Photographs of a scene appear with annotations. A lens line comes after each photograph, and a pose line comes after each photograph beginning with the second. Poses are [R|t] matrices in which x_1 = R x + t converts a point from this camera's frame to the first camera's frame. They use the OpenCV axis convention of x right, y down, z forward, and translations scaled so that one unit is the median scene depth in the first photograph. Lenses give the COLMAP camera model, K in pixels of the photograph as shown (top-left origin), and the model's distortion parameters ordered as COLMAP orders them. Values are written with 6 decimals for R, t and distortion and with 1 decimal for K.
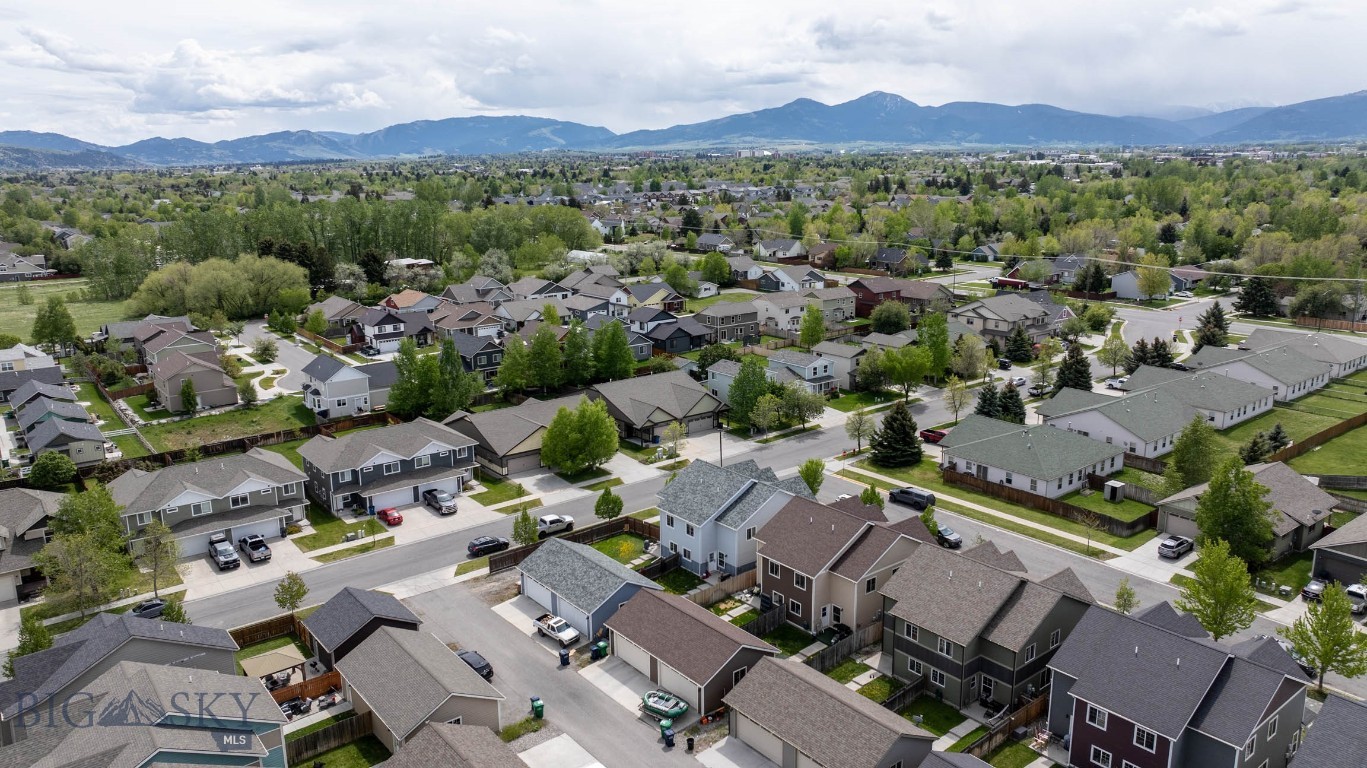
lens RADIAL K [[959.8, 0, 683.5], [0, 959.8, 384.0], [0, 0, 1]] dist [-0.058141, 0.077079]
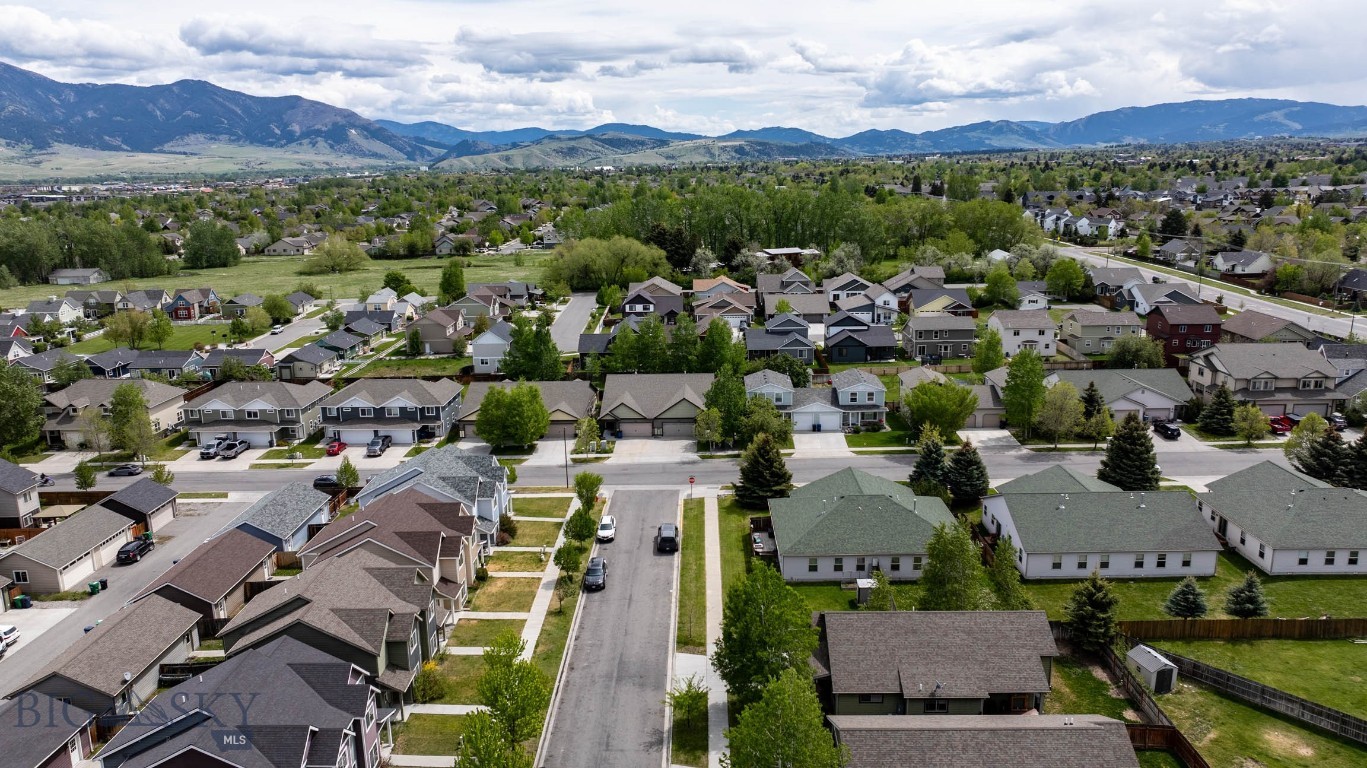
lens RADIAL K [[959.8, 0, 683.5], [0, 959.8, 384.0], [0, 0, 1]] dist [-0.058141, 0.077079]
pose [[0.772285, 0.142768, -0.619027, 0.576531], [-0.136229, 0.988970, 0.058133, -0.056486], [0.620498, 0.039434, 0.783216, 0.219590]]
